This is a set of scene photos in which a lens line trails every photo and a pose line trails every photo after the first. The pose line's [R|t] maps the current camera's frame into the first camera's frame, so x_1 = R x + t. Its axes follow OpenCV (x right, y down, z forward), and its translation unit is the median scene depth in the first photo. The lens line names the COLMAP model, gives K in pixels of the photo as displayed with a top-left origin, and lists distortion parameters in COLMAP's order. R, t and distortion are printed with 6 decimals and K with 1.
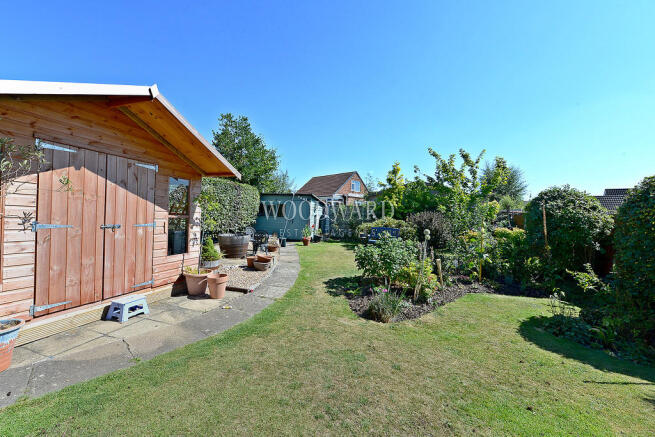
lens RADIAL K [[256.9, 0, 328.6], [0, 256.9, 217.0], [0, 0, 1]] dist [-0.010887, -0.000210]
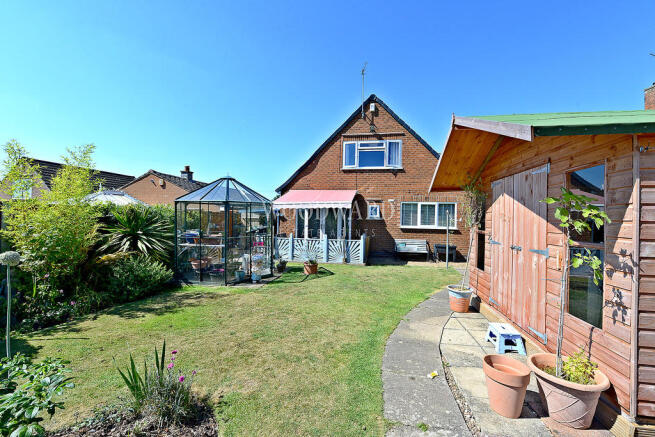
lens RADIAL K [[256.9, 0, 328.6], [0, 256.9, 217.0], [0, 0, 1]] dist [-0.010887, -0.000210]
pose [[-0.993793, -0.053251, -0.097671, -0.042617], [-0.052130, 0.998542, -0.013994, -0.021620], [0.098274, -0.008816, -0.995120, 1.475789]]
